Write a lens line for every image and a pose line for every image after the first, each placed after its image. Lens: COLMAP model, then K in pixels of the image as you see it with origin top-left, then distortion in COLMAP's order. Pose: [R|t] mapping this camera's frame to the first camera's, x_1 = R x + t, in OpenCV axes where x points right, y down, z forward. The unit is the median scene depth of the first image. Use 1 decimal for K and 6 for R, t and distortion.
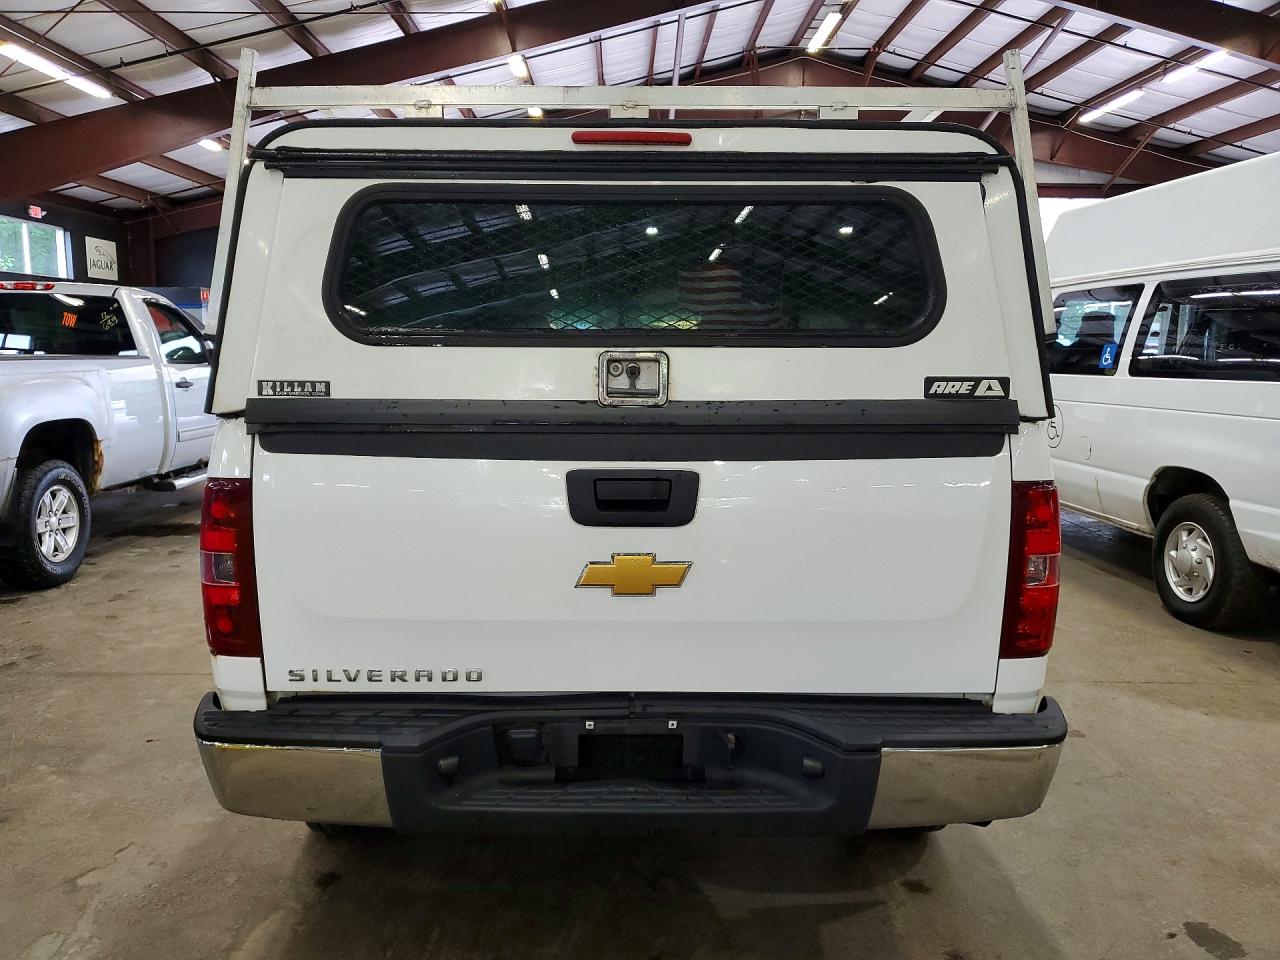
lens RADIAL K [[983.2, 0, 621.6], [0, 983.2, 498.1], [0, 0, 1]] dist [0.005973, 0.008573]
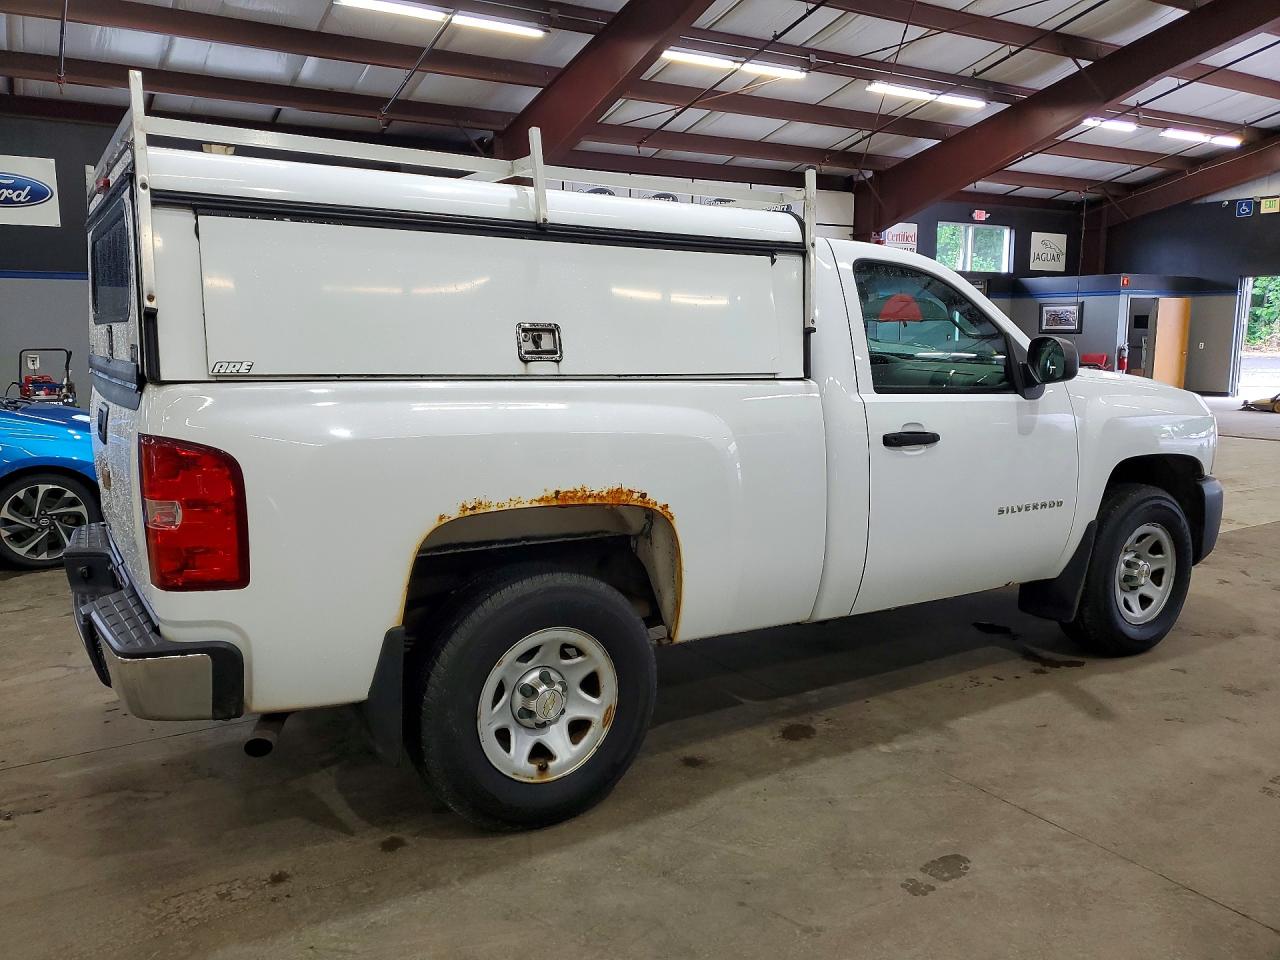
lens RADIAL K [[1006.0, 0, 626.3], [0, 1006.0, 480.9], [0, 0, 1]] dist [-0.025607, 0.056531]
pose [[0.521018, 0.115971, -0.845630, 0.195576], [-0.125618, 0.990357, 0.058421, -0.011199], [0.844251, 0.075788, 0.530562, 0.096089]]
